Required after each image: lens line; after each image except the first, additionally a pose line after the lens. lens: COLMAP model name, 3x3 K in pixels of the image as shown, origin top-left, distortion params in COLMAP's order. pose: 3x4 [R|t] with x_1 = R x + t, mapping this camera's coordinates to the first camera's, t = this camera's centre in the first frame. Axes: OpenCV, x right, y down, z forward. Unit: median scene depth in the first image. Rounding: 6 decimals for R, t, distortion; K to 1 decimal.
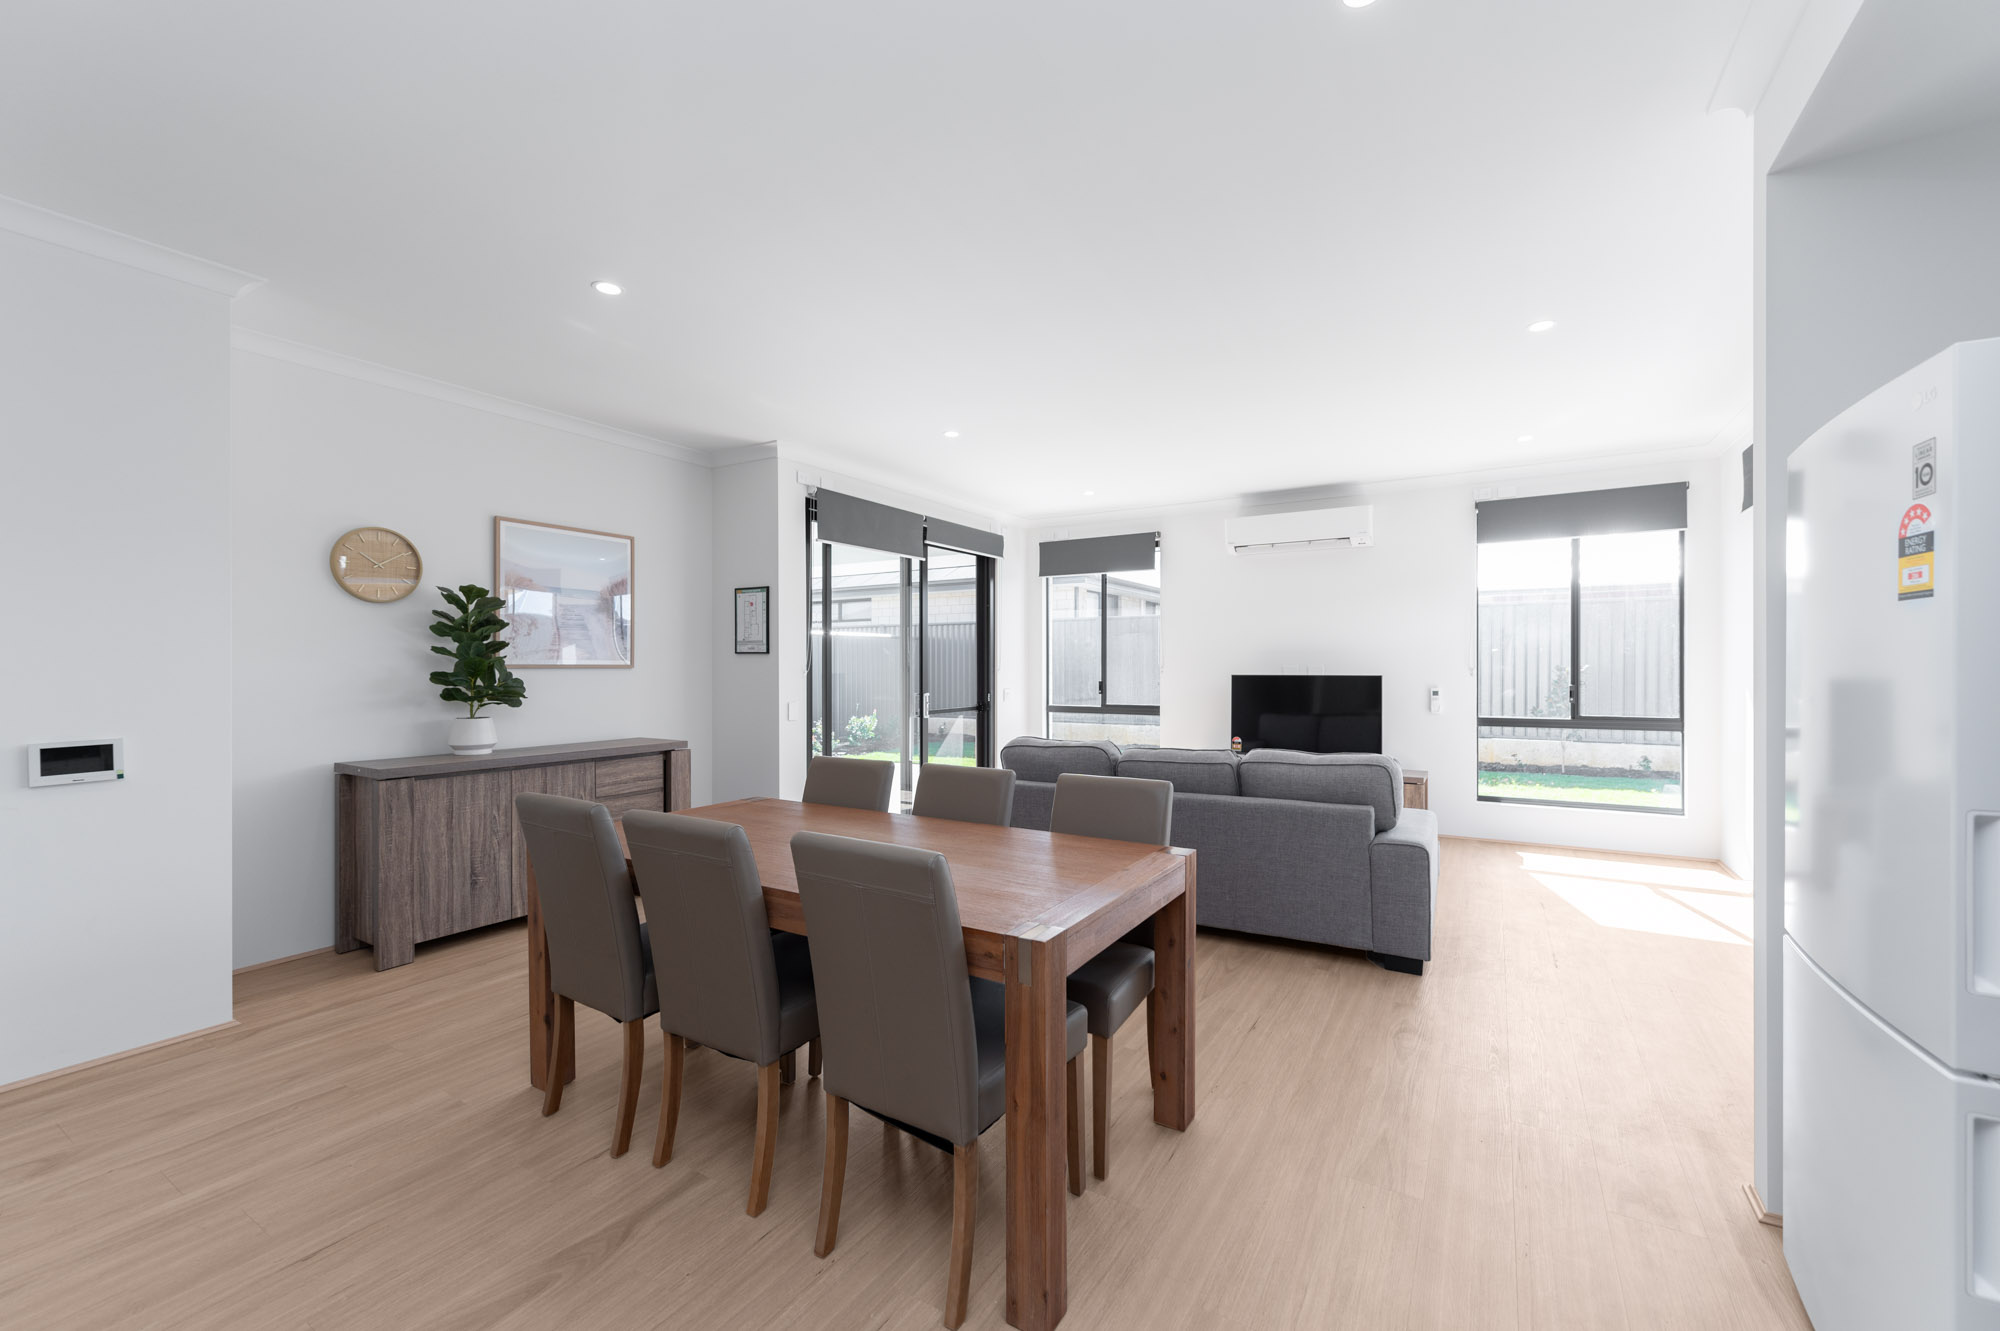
lens RADIAL K [[812.0, 0, 1007.6], [0, 812.0, 666.8], [0, 0, 1]] dist [-0.000764, 0.000038]
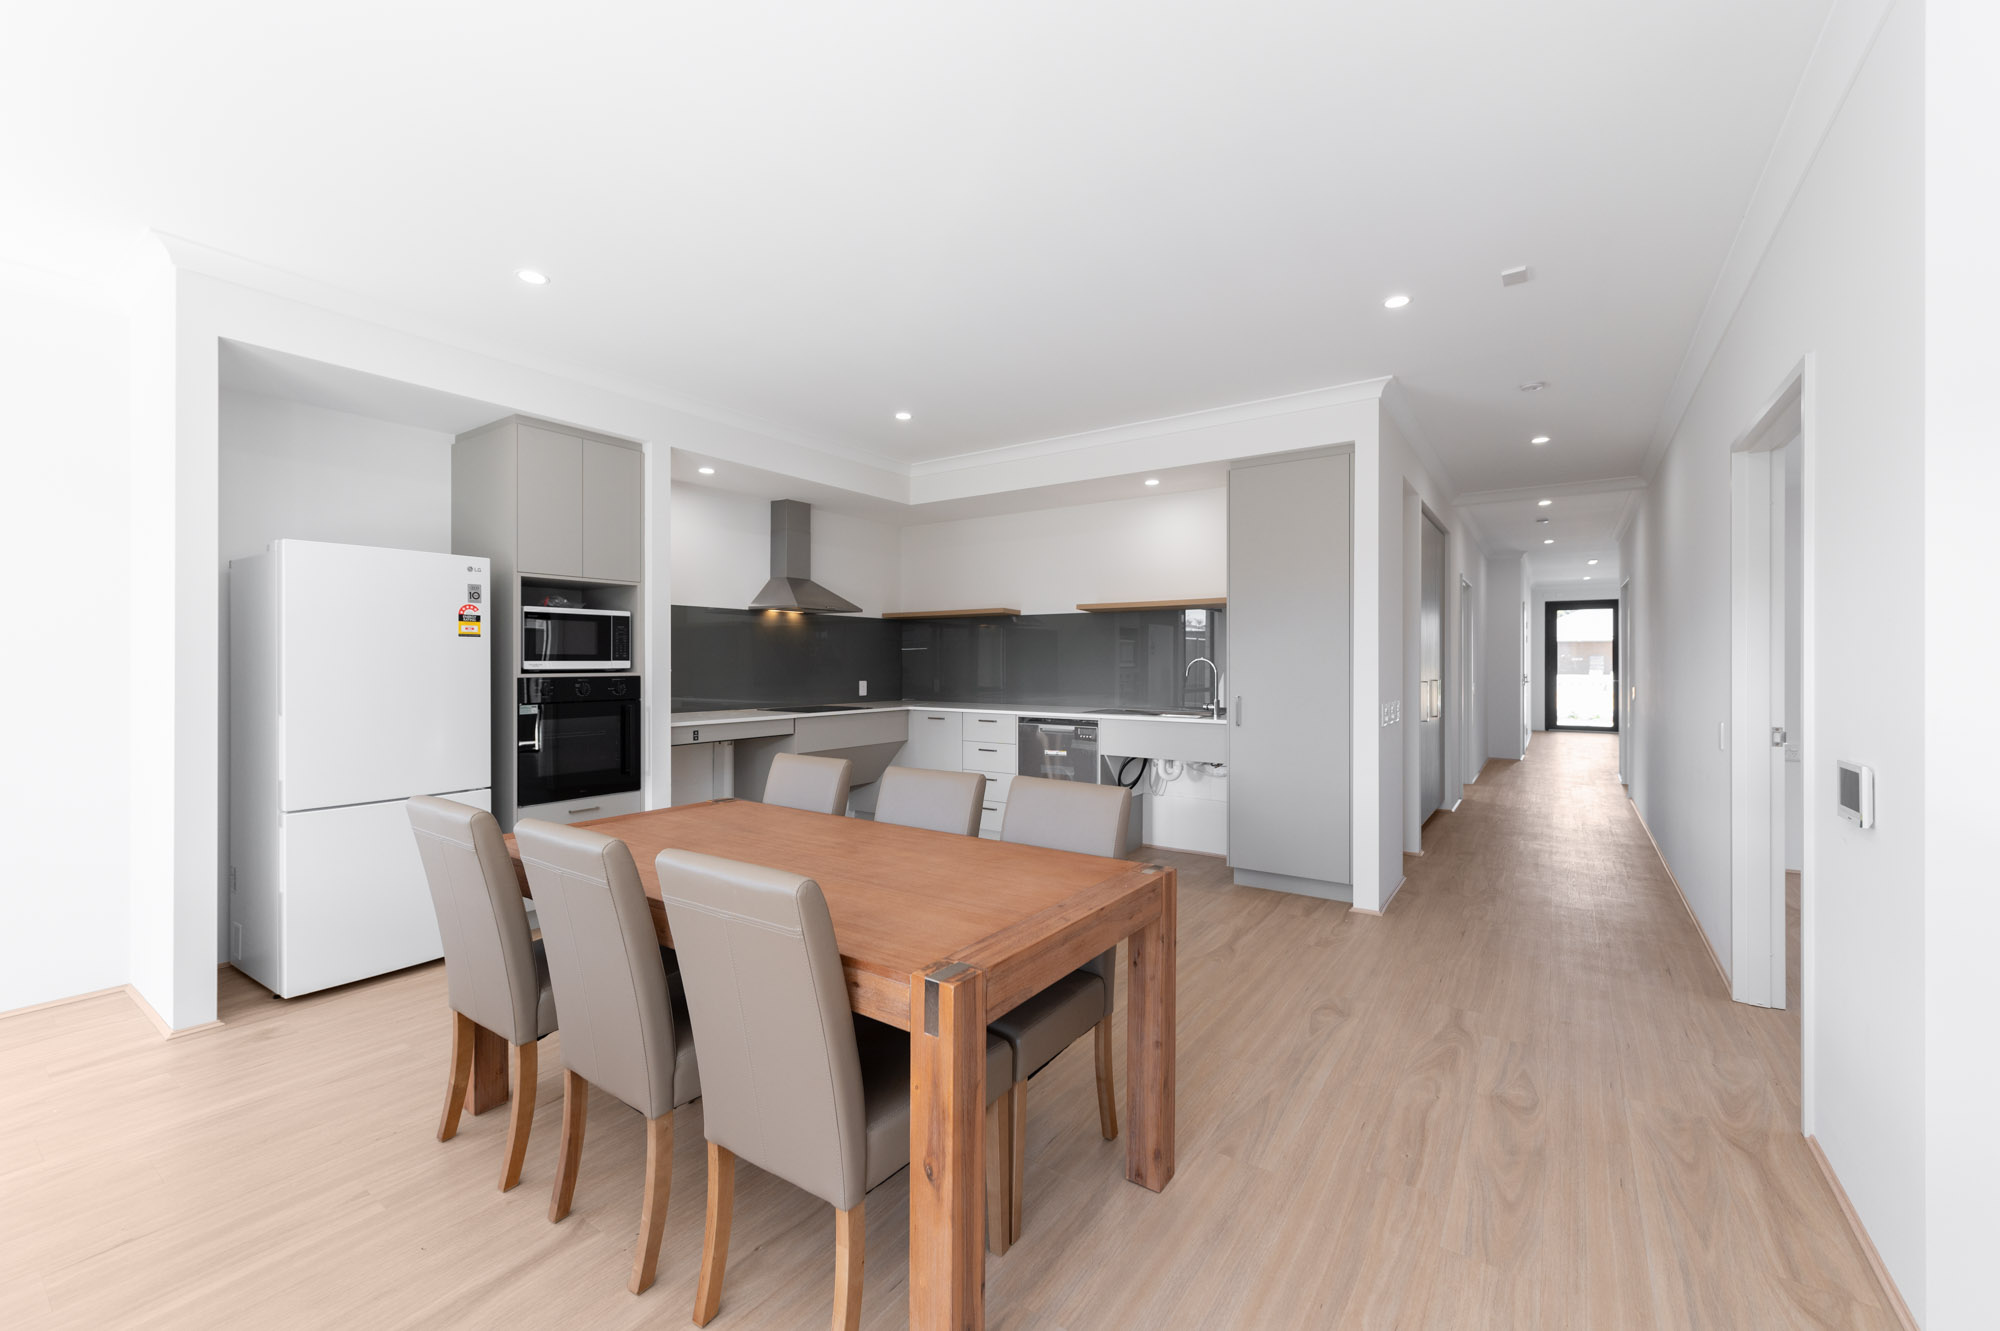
lens RADIAL K [[812.0, 0, 992.0], [0, 812.0, 659.0], [0, 0, 1]] dist [-0.000764, 0.000038]
pose [[-0.997983, -0.001058, 0.063470, -0.184544], [-0.001222, 0.999996, -0.002542, 0.000569], [-0.063468, -0.002615, -0.997980, 0.742823]]
